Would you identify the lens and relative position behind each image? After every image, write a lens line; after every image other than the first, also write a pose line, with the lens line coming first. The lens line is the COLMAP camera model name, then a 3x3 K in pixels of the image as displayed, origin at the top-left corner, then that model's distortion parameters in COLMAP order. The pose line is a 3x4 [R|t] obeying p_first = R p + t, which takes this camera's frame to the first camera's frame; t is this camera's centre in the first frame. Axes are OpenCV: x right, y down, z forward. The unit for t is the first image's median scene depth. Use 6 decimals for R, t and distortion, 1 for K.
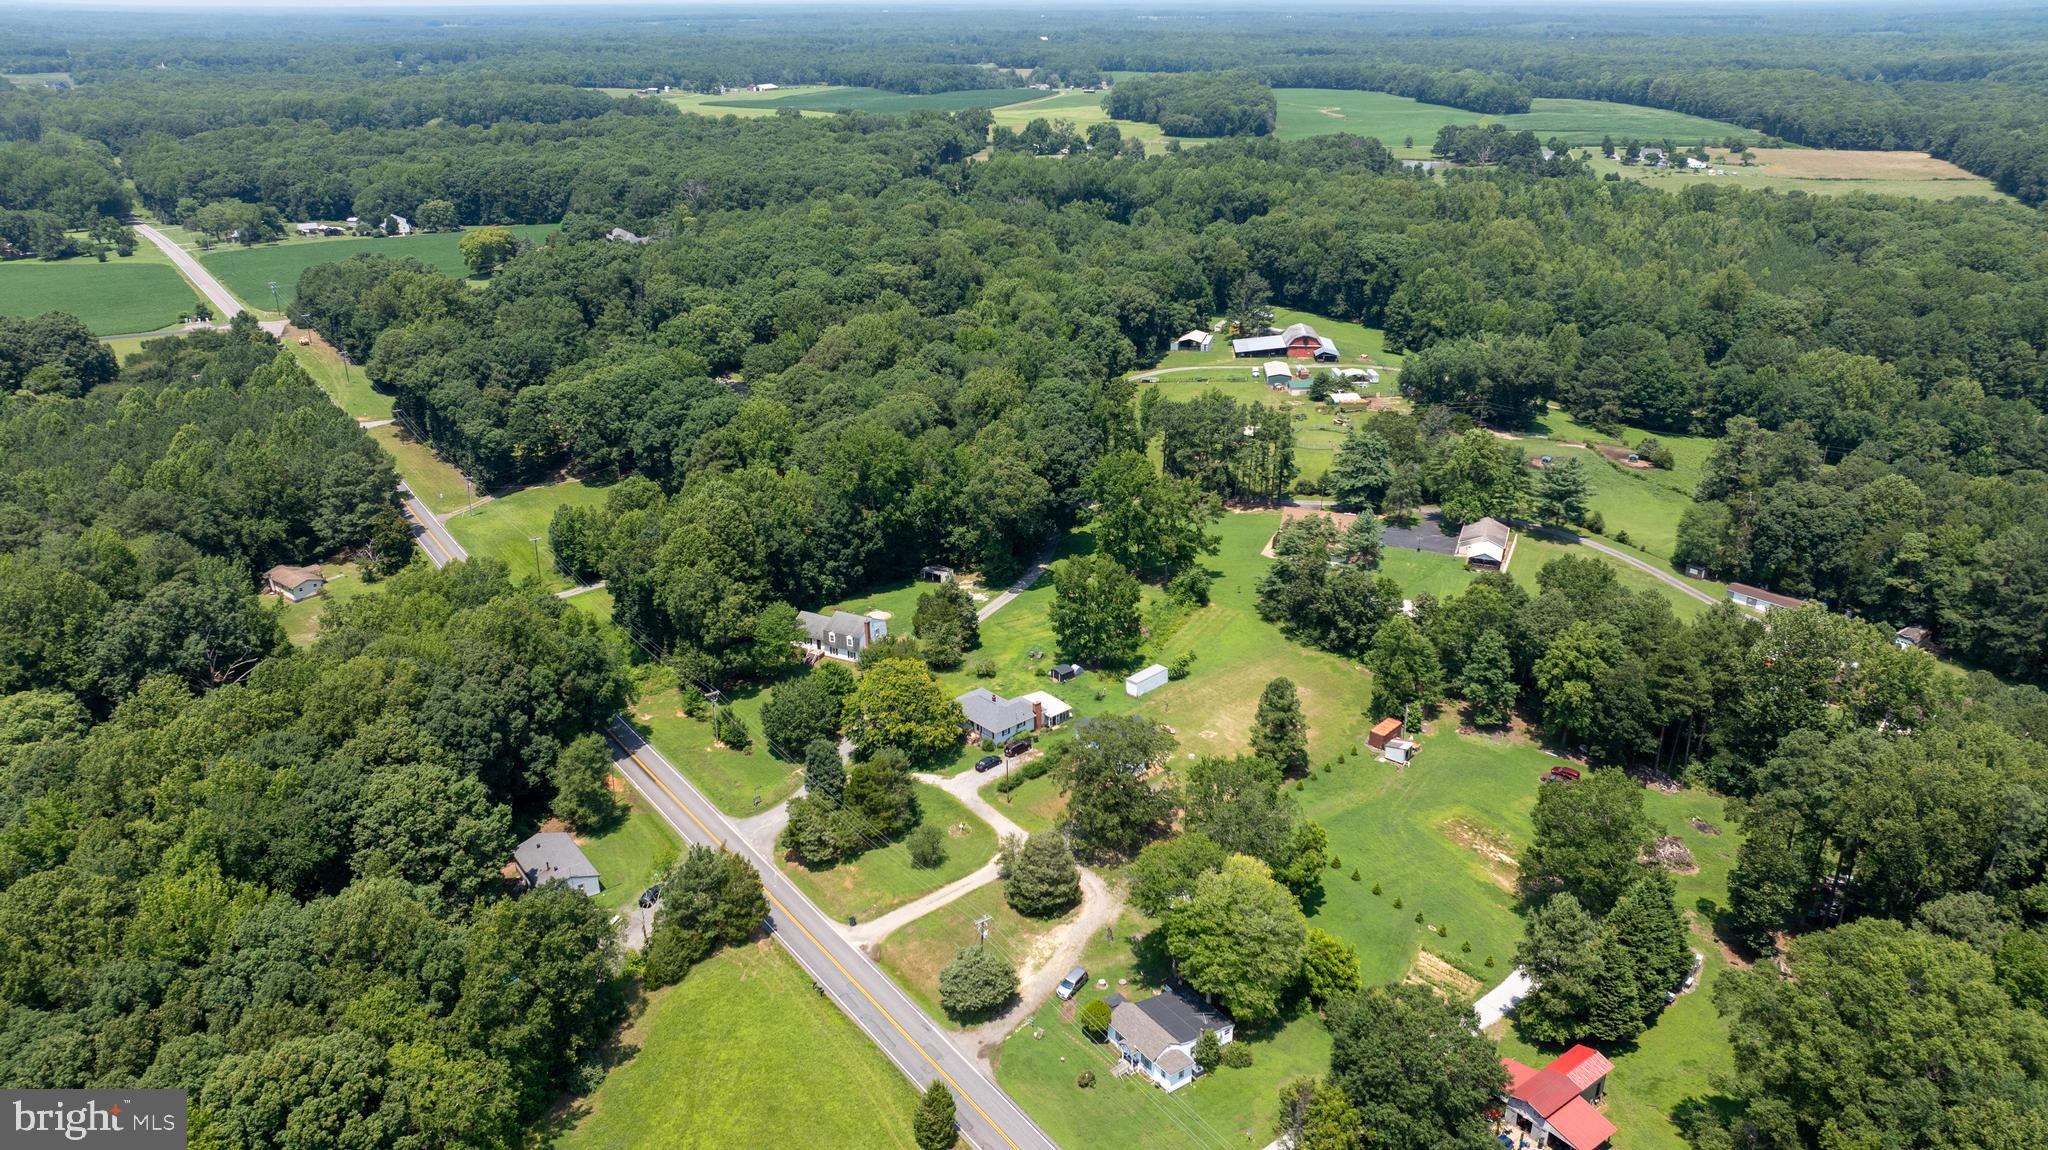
lens RADIAL K [[1441.1, 0, 1027.7], [0, 1441.1, 566.1], [0, 0, 1]] dist [-0.020568, 0.009345]
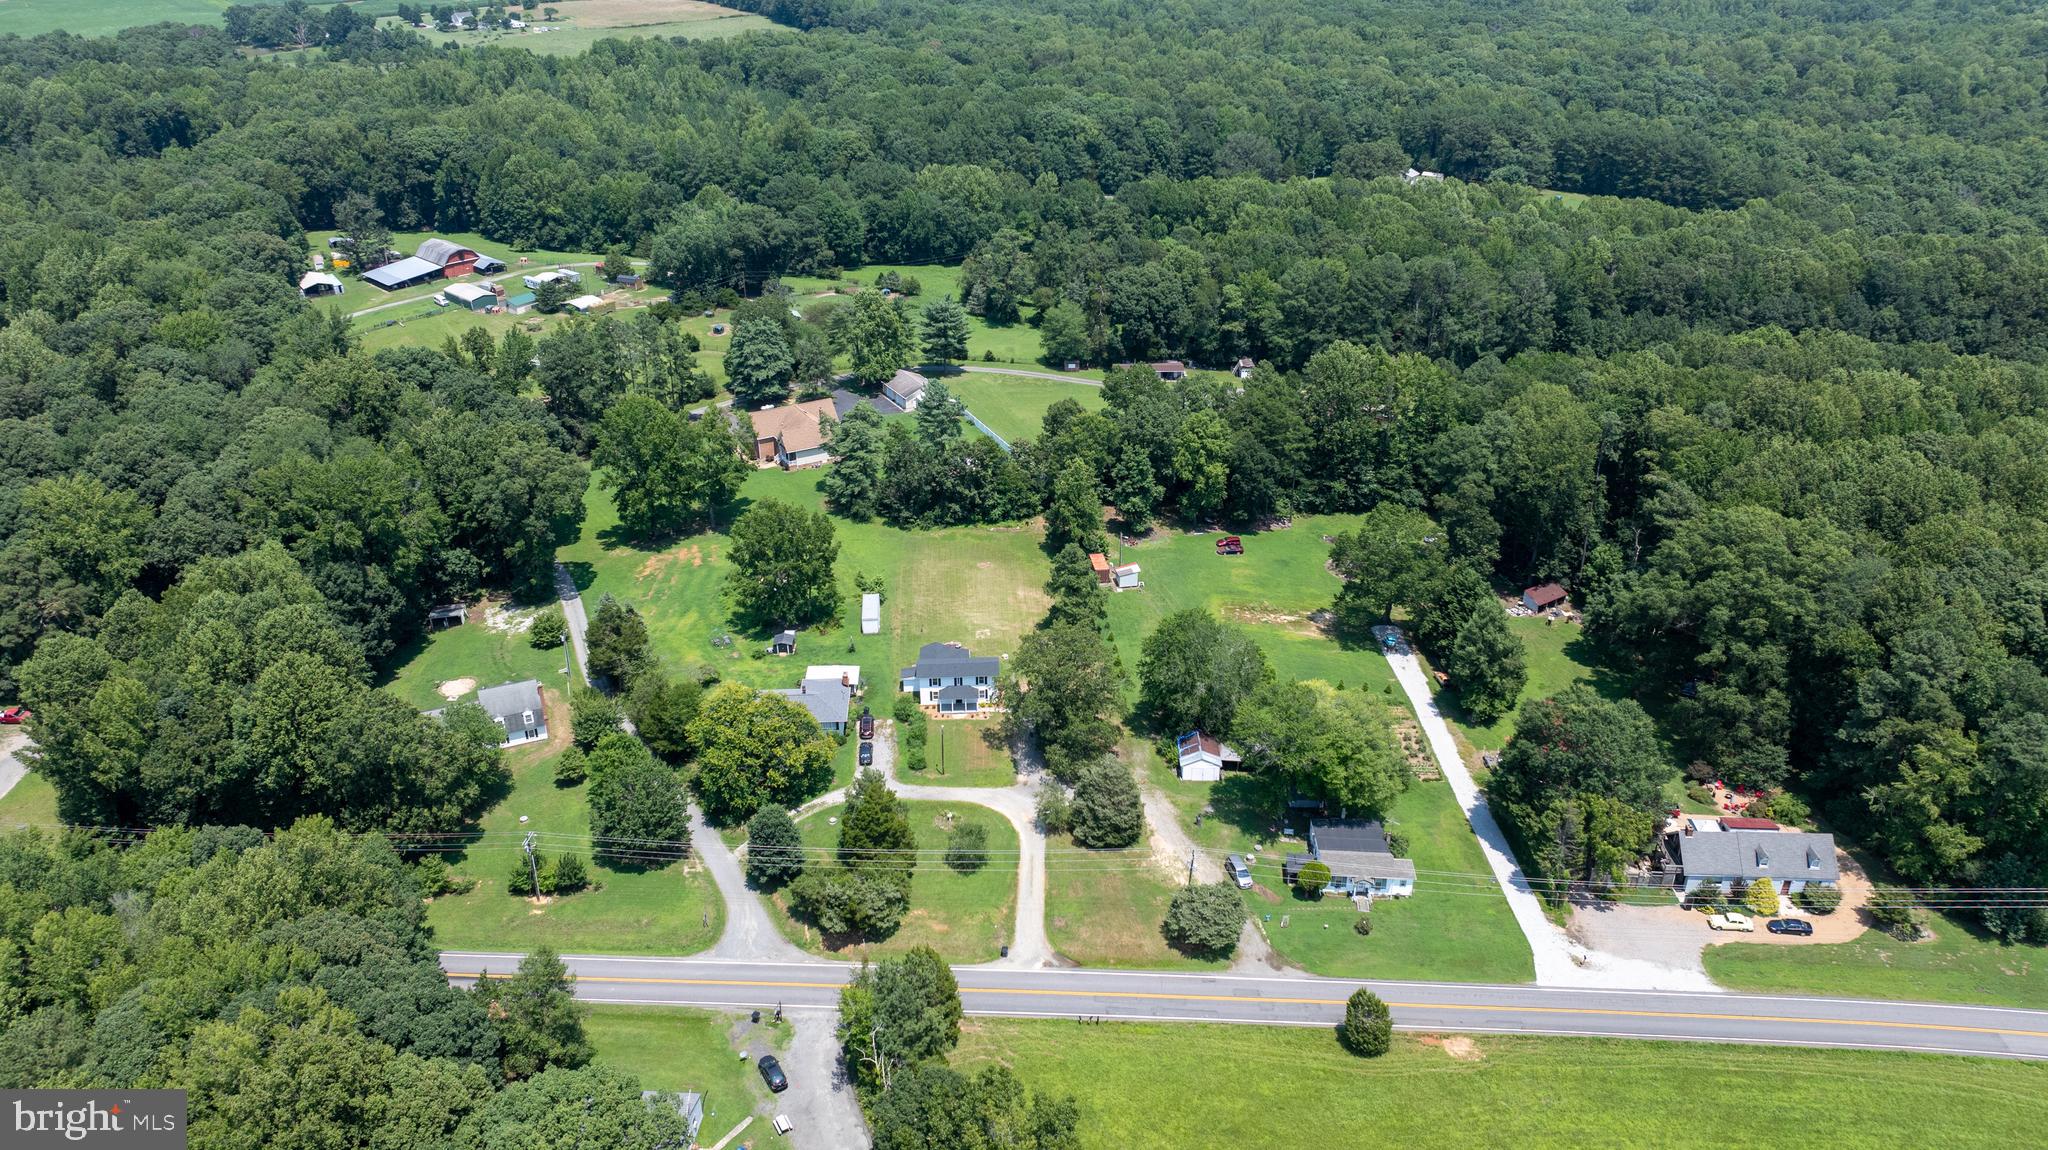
lens RADIAL K [[1437.9, 0, 1027.3], [0, 1437.9, 567.2], [0, 0, 1]] dist [0.003180, -0.054643]
pose [[0.633872, -0.347768, 0.690843, -0.382698], [0.287870, 0.935118, 0.206605, -0.087719], [-0.717870, 0.067912, 0.692857, 0.226570]]
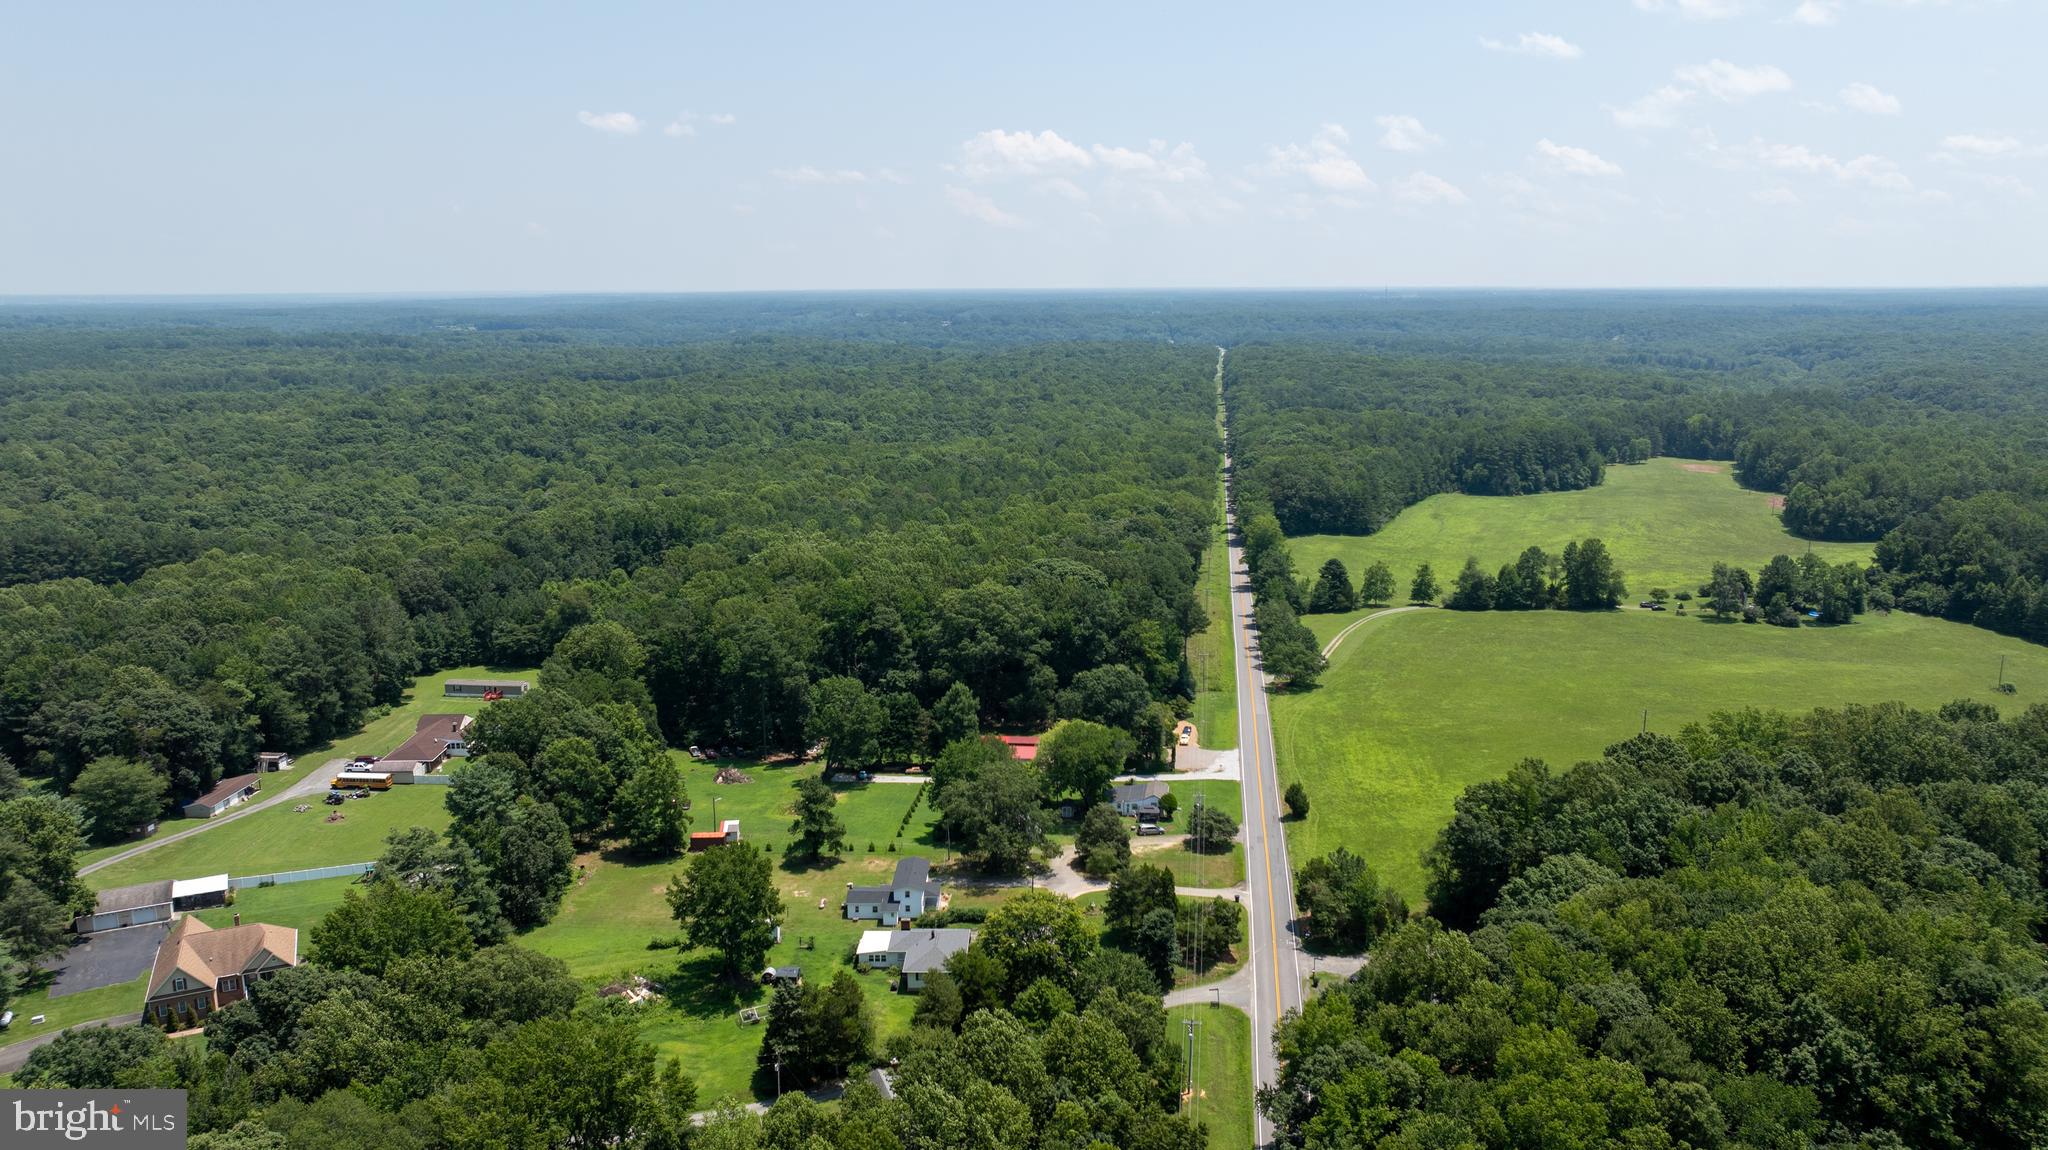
lens RADIAL K [[1437.9, 0, 1027.3], [0, 1437.9, 567.2], [0, 0, 1]] dist [0.003180, -0.054643]
pose [[-0.730021, -0.129124, 0.671115, -0.477860], [0.256920, 0.858107, 0.444572, -0.364901], [-0.633294, 0.496970, -0.593262, 1.037606]]
